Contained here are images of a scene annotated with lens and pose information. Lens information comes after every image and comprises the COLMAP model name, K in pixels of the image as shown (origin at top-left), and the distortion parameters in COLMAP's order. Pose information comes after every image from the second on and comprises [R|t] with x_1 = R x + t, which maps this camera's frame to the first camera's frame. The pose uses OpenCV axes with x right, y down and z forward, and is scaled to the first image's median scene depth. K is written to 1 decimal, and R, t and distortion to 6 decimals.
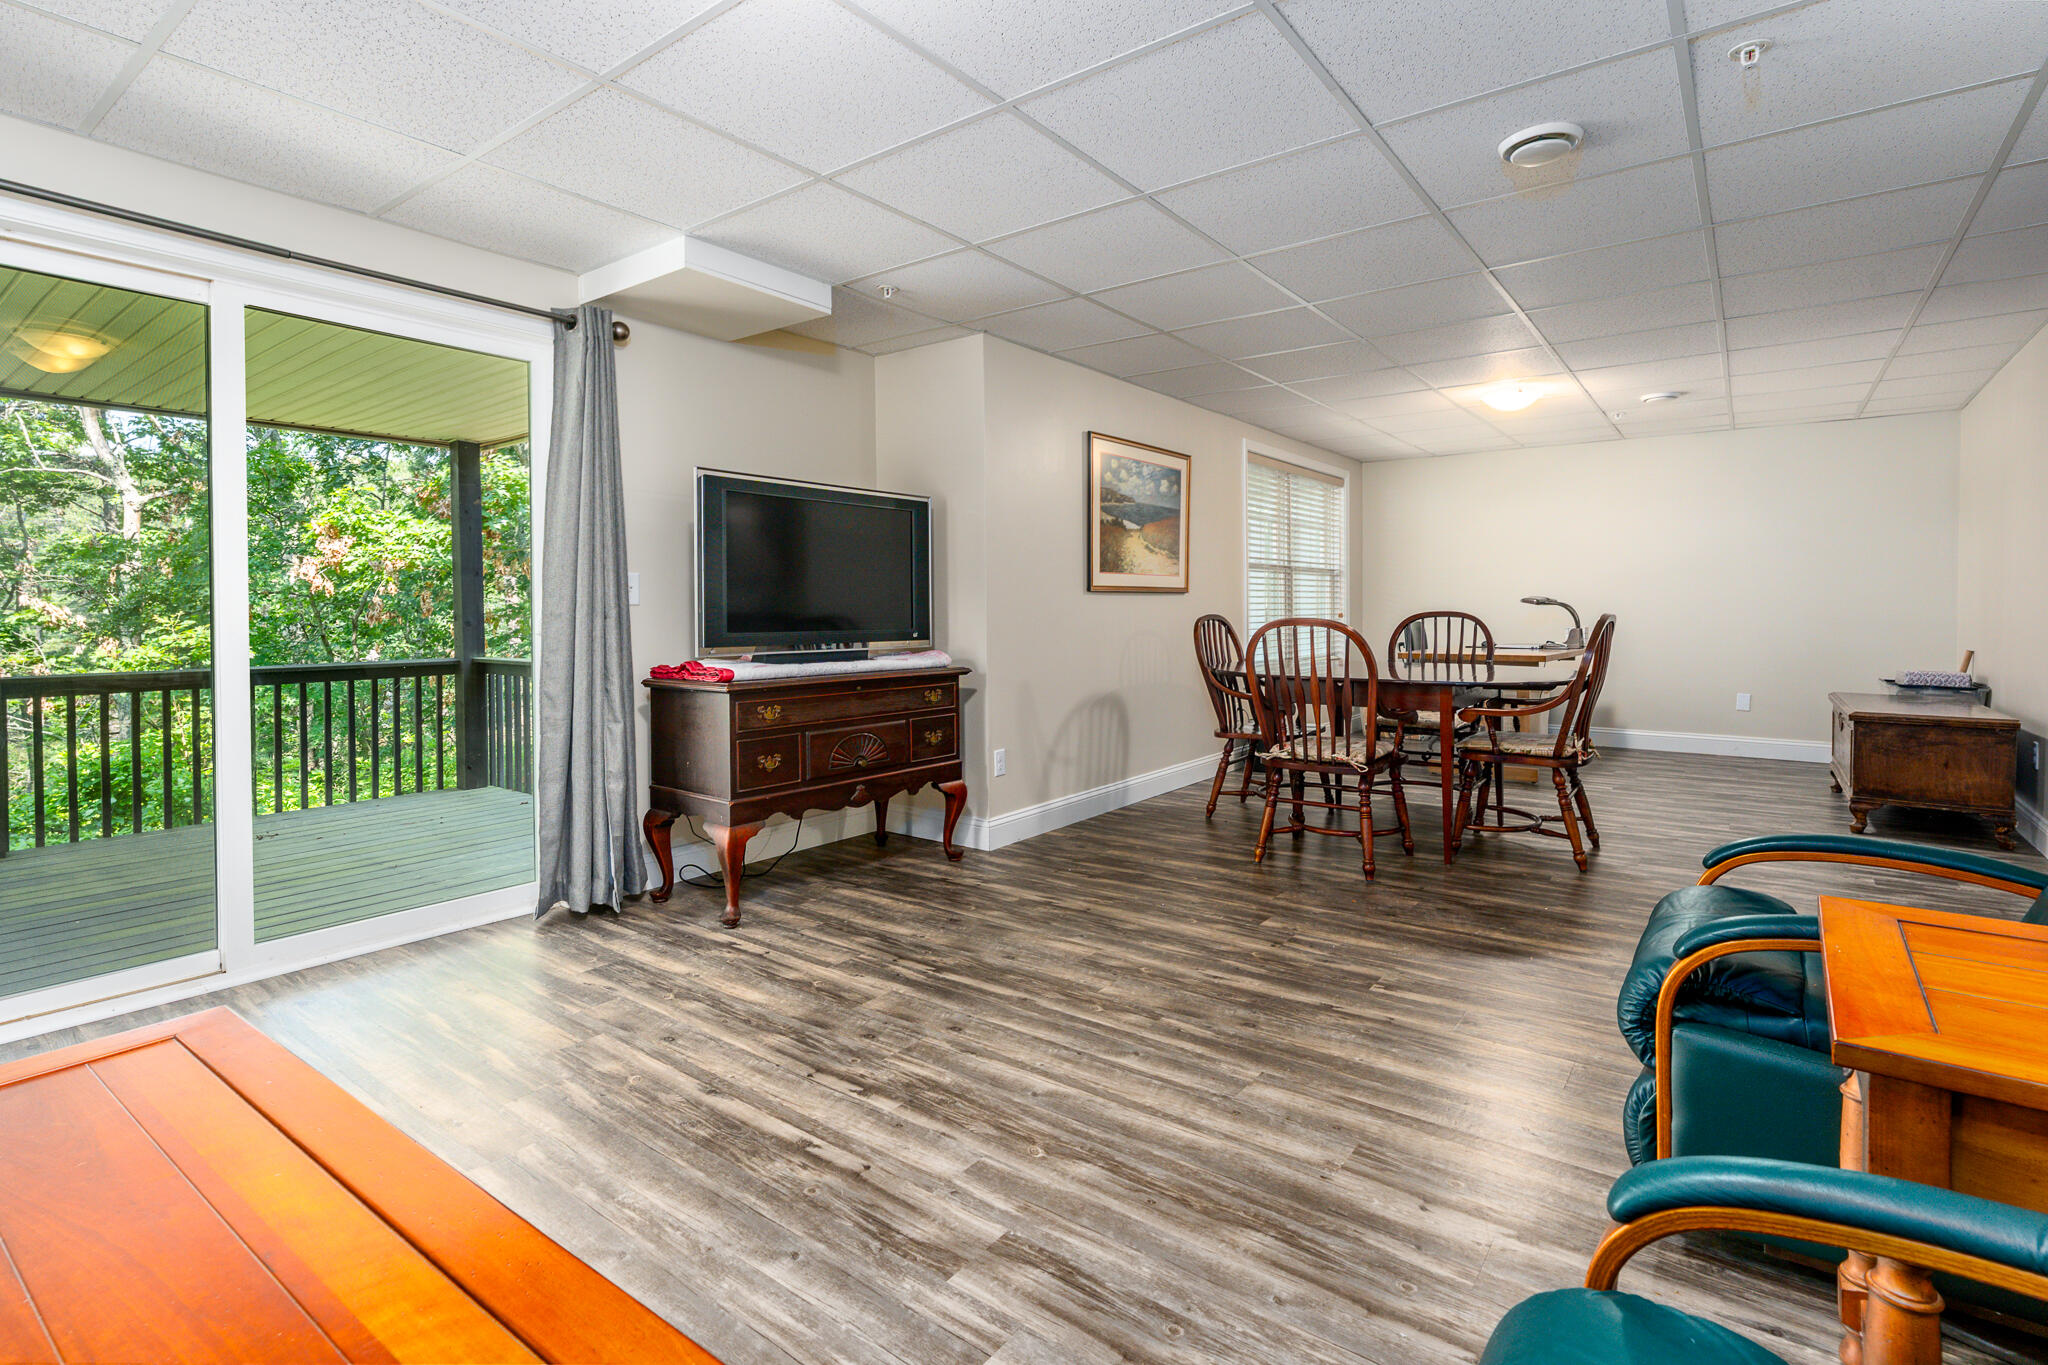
lens RADIAL K [[993.9, 0, 1030.7], [0, 993.9, 604.6], [0, 0, 1]] dist [-0.000426, -0.000883]
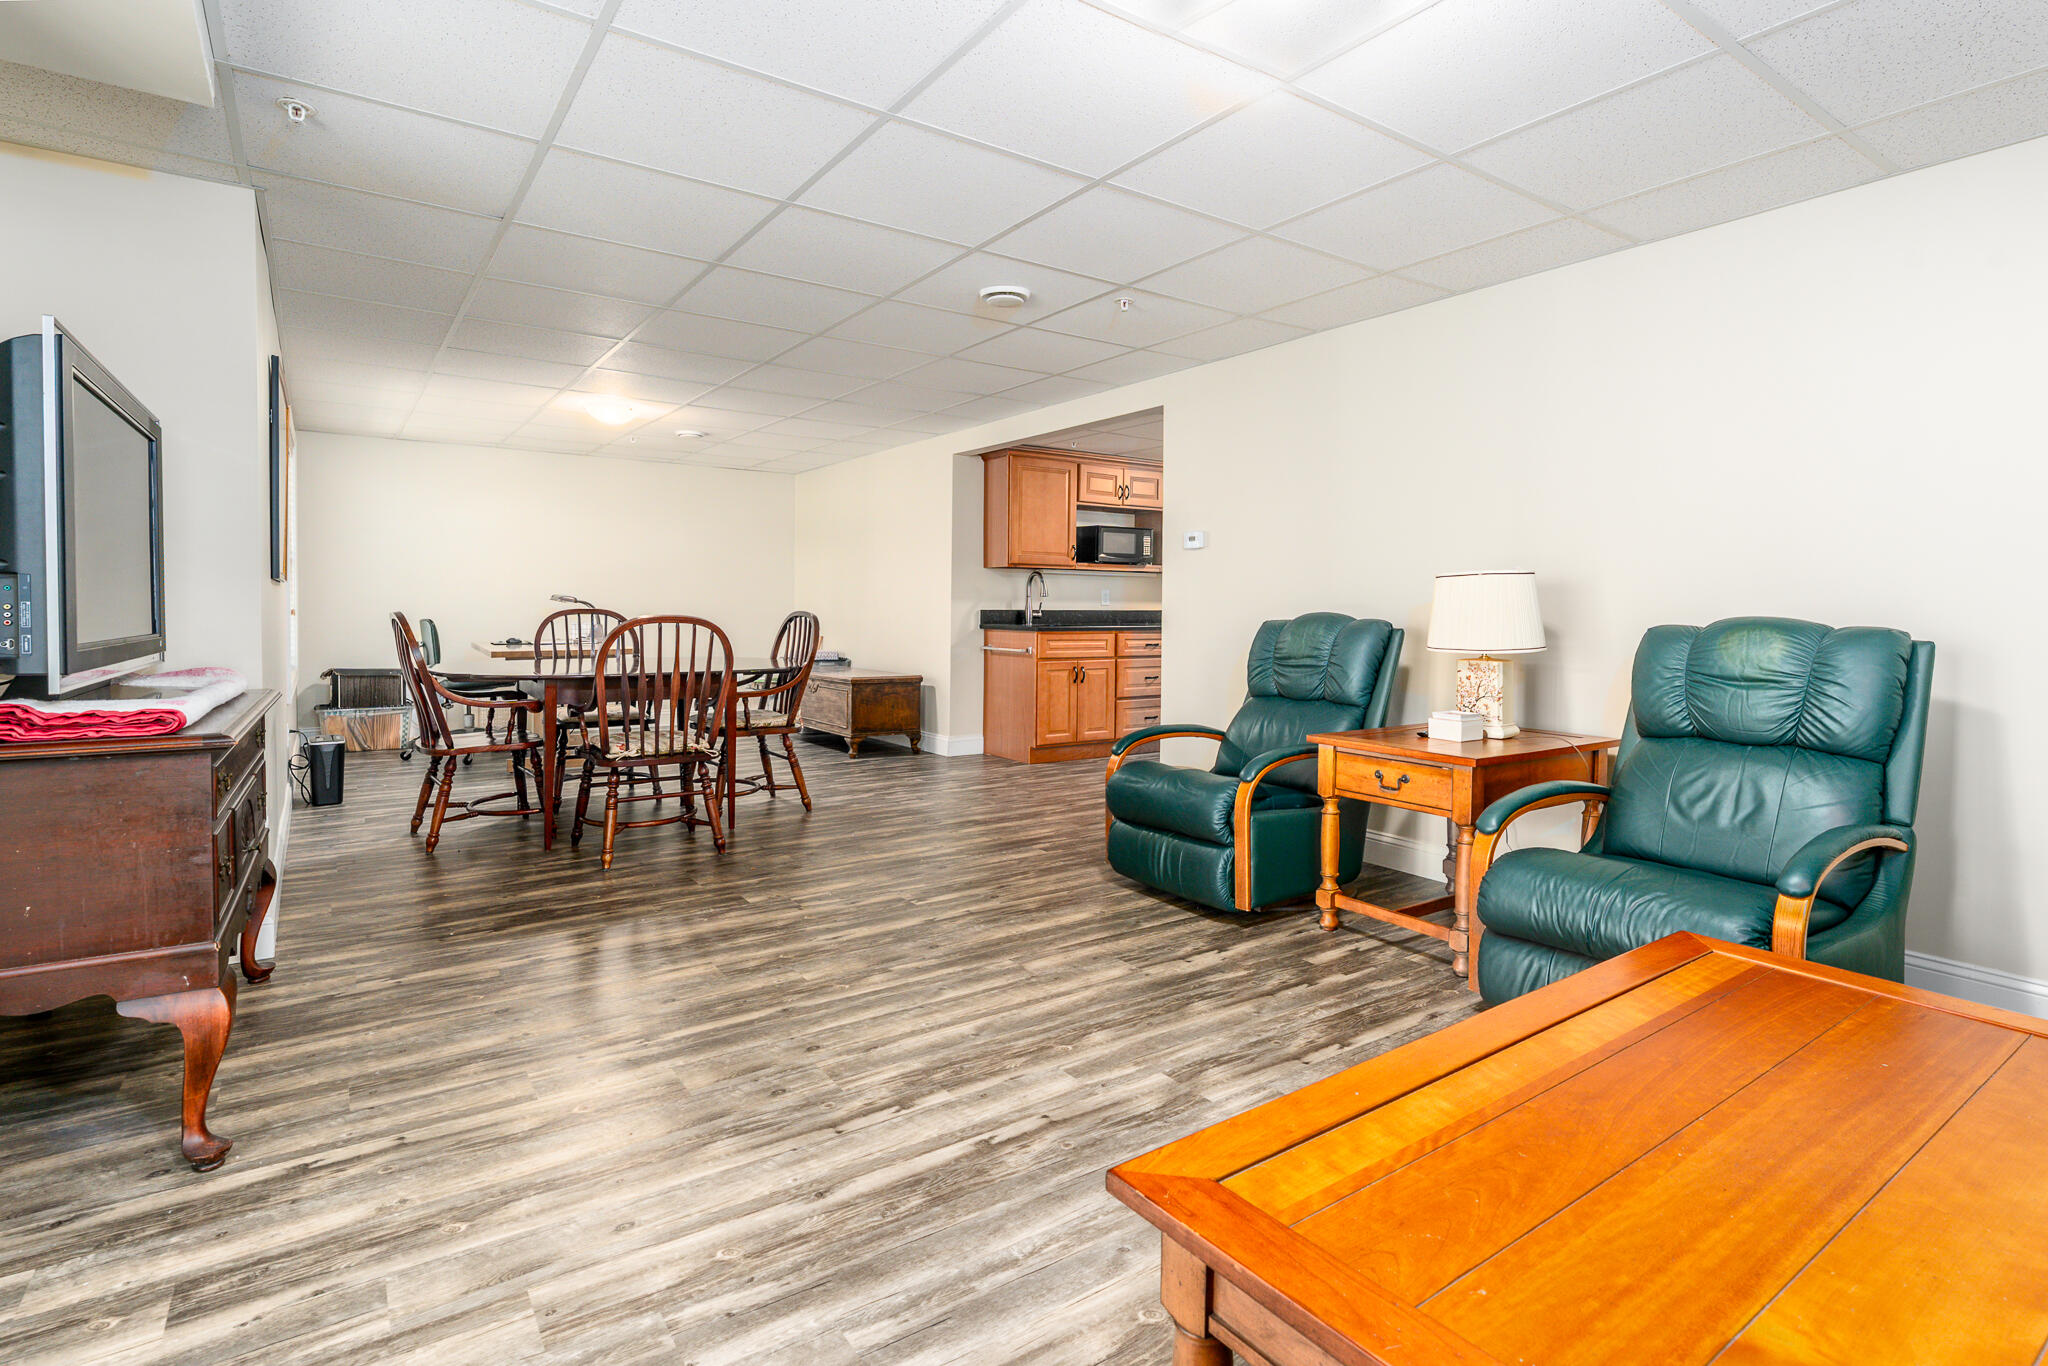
lens RADIAL K [[993.9, 0, 1030.7], [0, 993.9, 605.1], [0, 0, 1]] dist [-0.000426, -0.000883]
pose [[0.313125, 0.007656, 0.949681, -0.995530], [-0.010531, 0.999934, -0.004589, 0.007489], [-0.949653, -0.008564, 0.313185, 0.556522]]
